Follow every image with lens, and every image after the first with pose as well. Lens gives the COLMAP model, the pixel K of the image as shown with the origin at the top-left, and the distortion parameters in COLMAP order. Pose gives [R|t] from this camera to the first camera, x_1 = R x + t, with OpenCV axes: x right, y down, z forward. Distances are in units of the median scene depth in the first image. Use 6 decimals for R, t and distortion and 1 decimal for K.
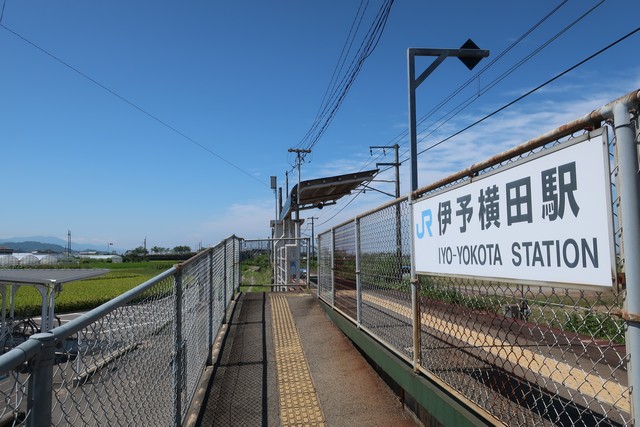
lens RADIAL K [[500.0, 0, 319.6], [0, 500.0, 213.5], [0, 0, 1]] dist [-0.006443, 0.001678]
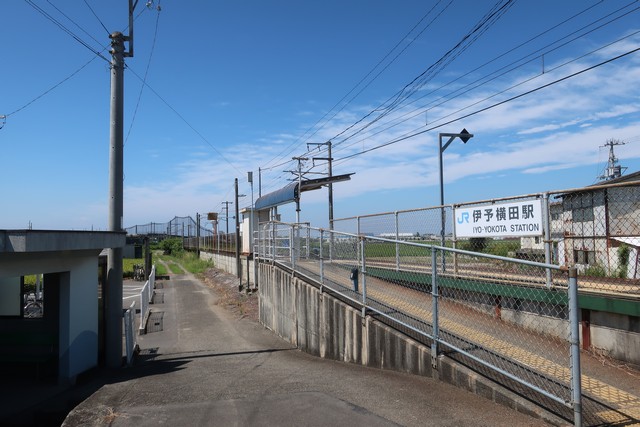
lens RADIAL K [[501.9, 0, 319.8], [0, 501.9, 214.2], [0, 0, 1]] dist [0.001805, 0.002196]
pose [[0.978290, 0.003545, 0.207210, -0.269622], [-0.010500, 0.999417, 0.032474, -0.018846], [-0.206974, -0.033944, 0.977757, -0.349655]]
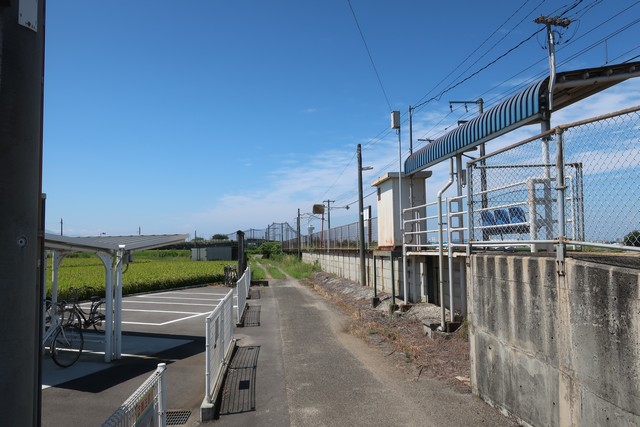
lens RADIAL K [[497.5, 0, 319.3], [0, 497.5, 215.3], [0, 0, 1]] dist [-0.004737, -0.000021]
pose [[0.999772, -0.002702, 0.021189, -0.333087], [0.002244, 0.999764, 0.021595, 0.093855], [-0.021242, -0.021542, 0.999542, 0.399271]]
